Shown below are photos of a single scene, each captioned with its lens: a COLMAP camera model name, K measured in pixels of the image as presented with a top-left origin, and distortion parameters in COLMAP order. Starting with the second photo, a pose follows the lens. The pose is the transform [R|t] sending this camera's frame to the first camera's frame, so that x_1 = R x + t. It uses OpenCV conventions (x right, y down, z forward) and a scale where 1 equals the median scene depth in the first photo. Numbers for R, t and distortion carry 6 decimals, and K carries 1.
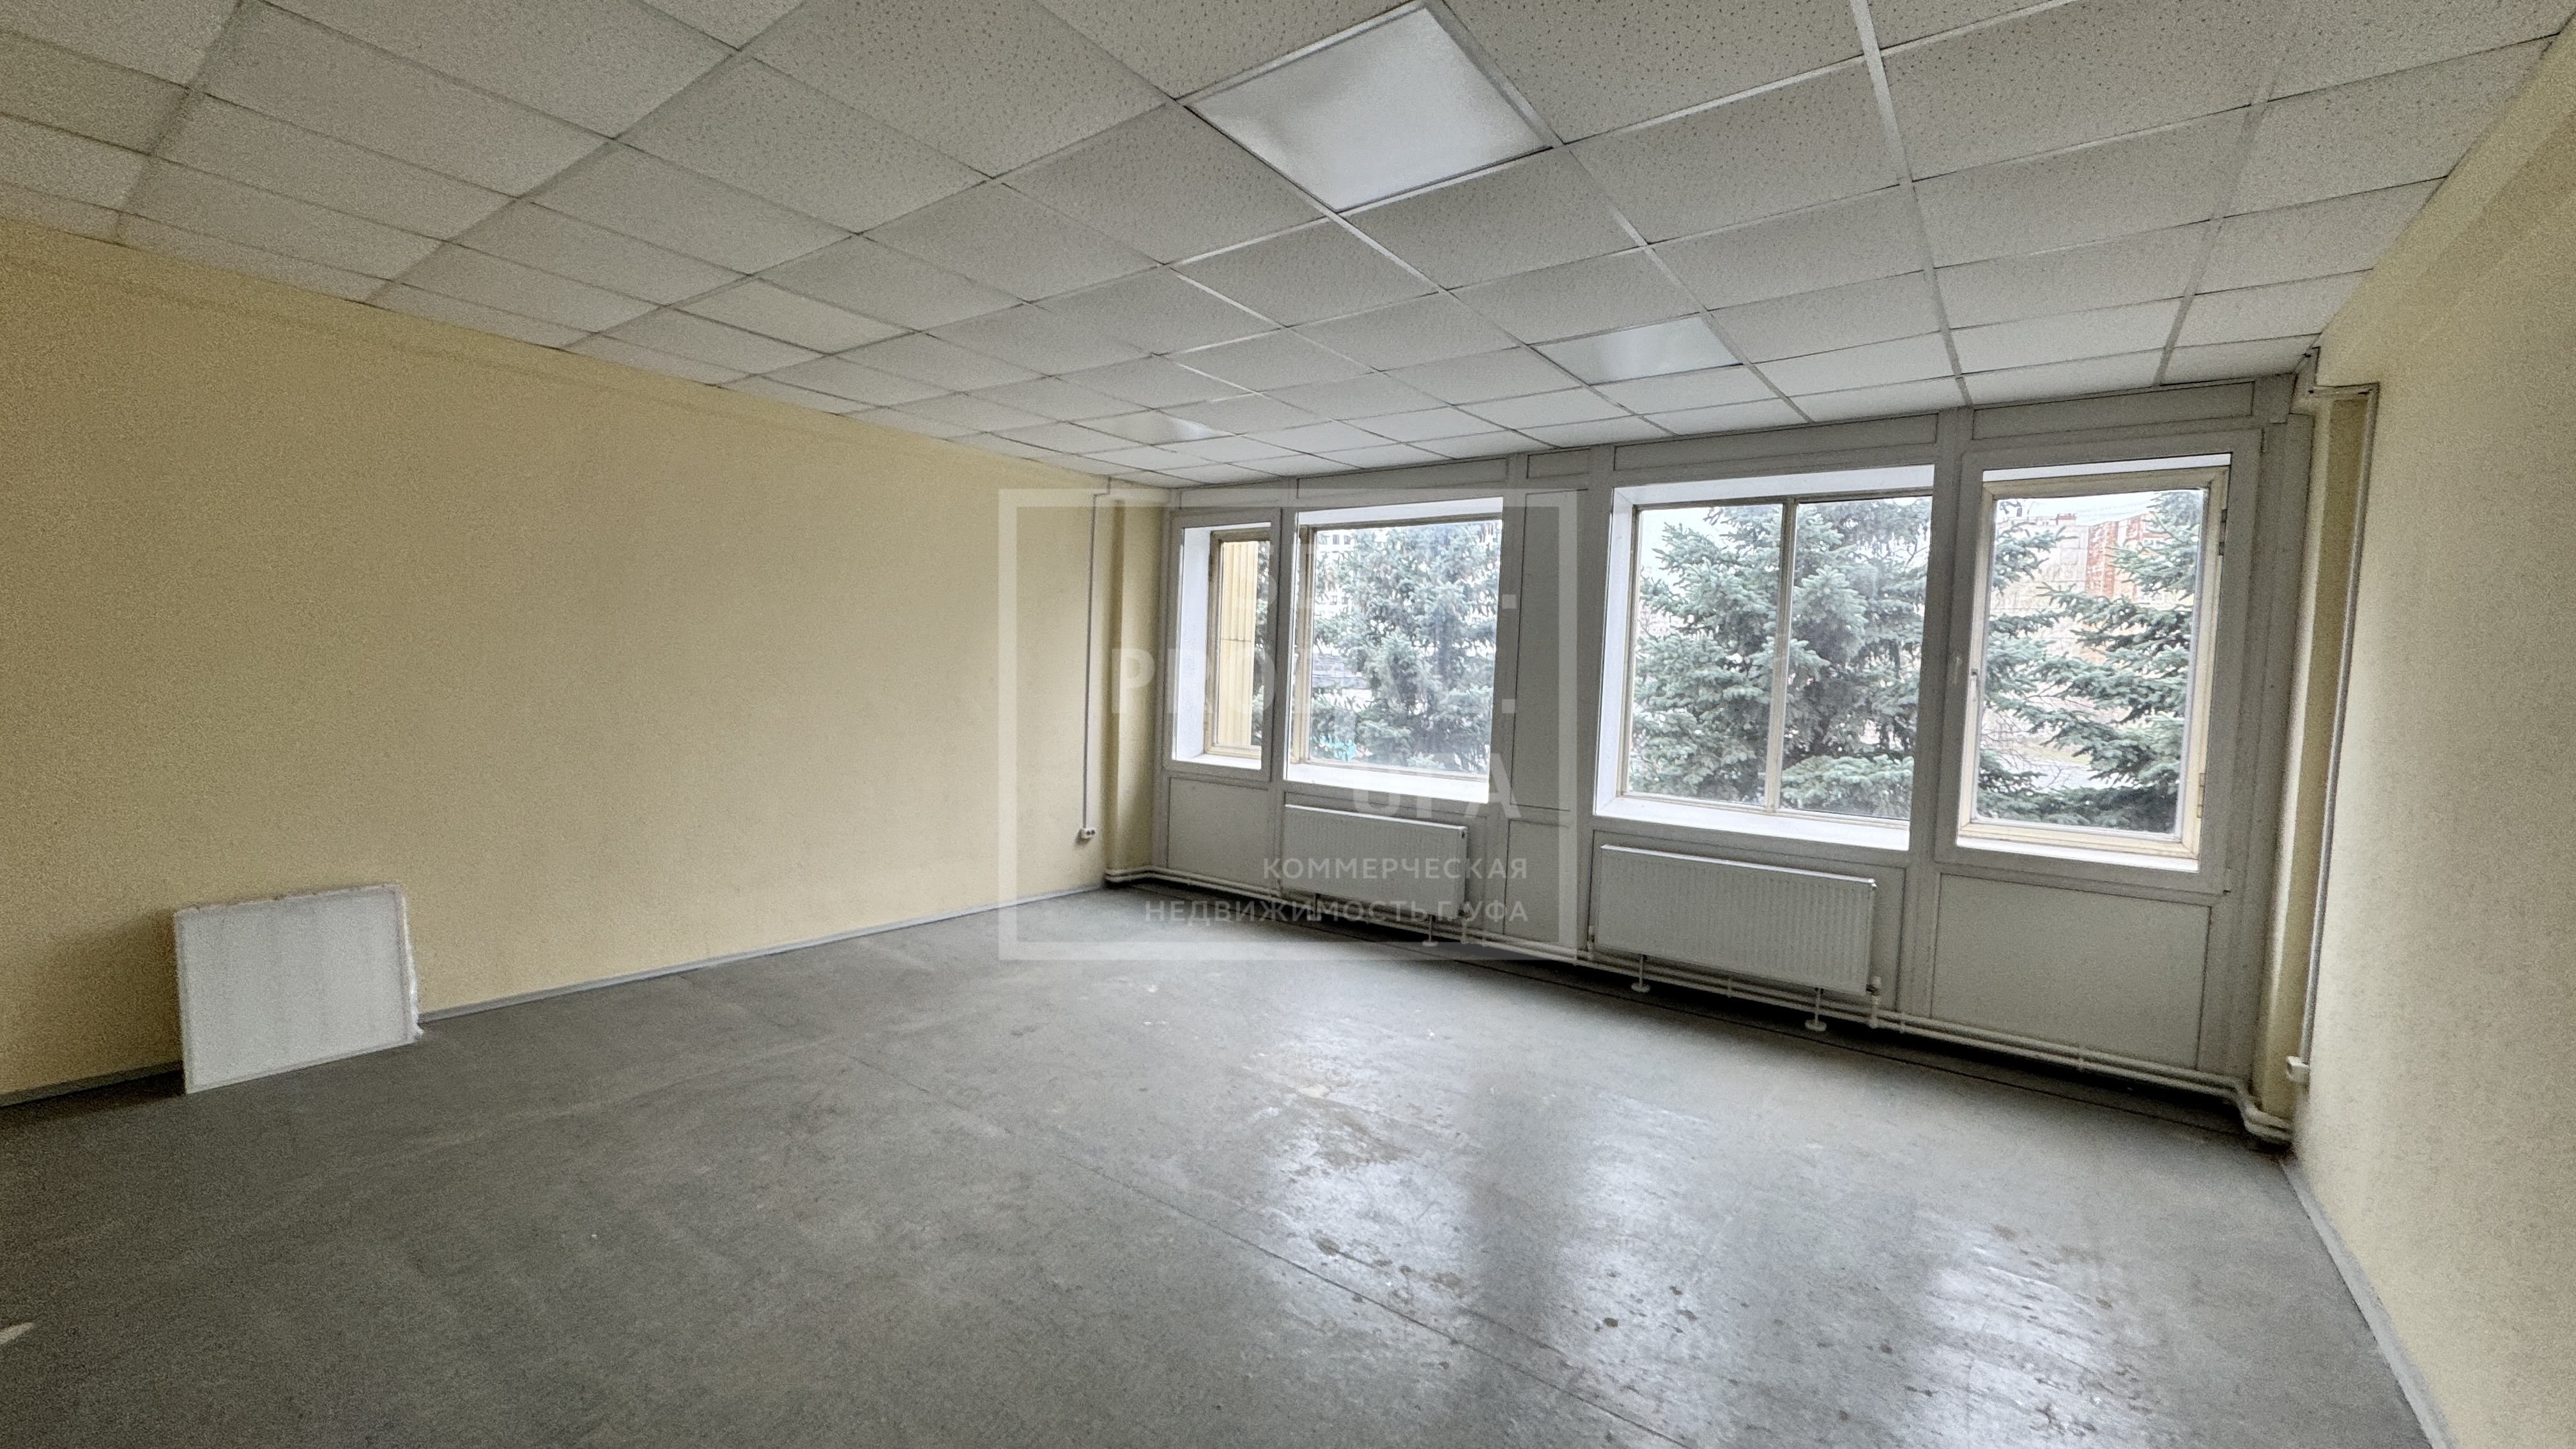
lens RADIAL K [[1060.8, 0, 1305.0], [0, 1060.8, 780.8], [0, 0, 1]] dist [0.003354, 0.000734]
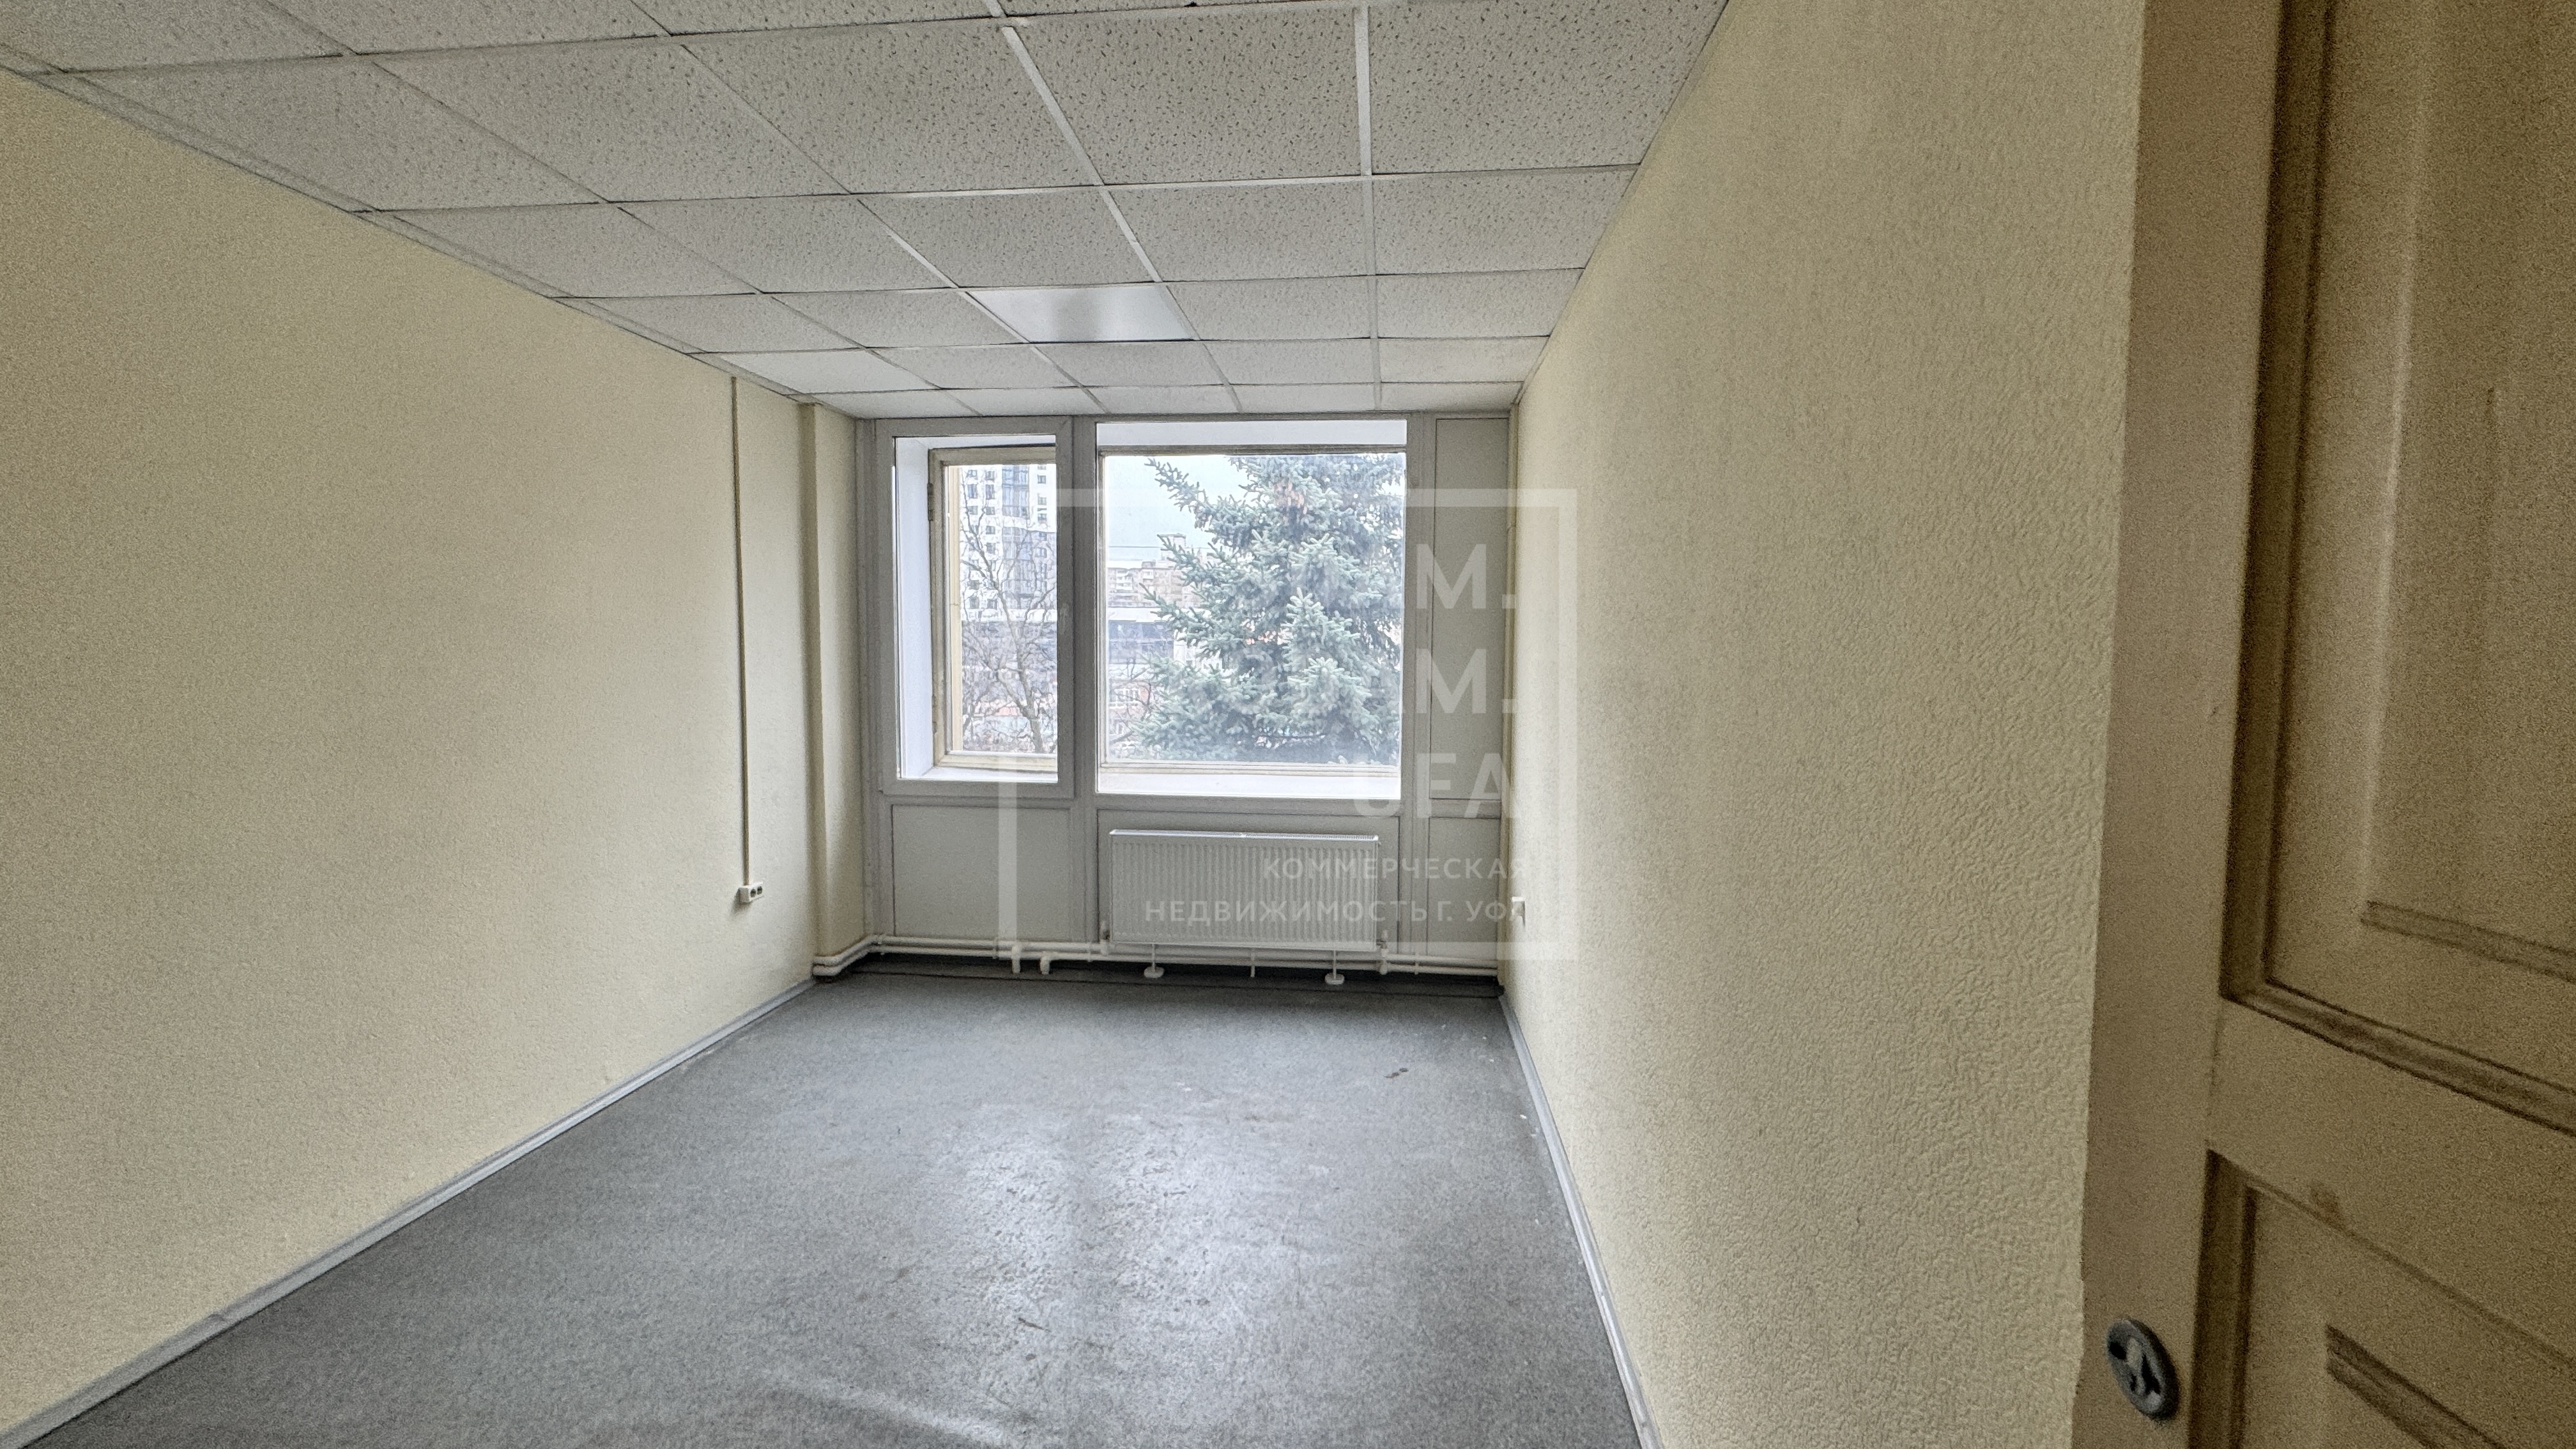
lens RADIAL K [[1100.1, 0, 1296.0], [0, 1100.1, 721.8], [0, 0, 1]] dist [-0.003823, 0.002855]
pose [[0.847379, -0.058373, 0.527769, -0.276208], [0.076222, 0.997017, -0.012107, -0.027441], [-0.525489, 0.050487, 0.849301, 0.267591]]
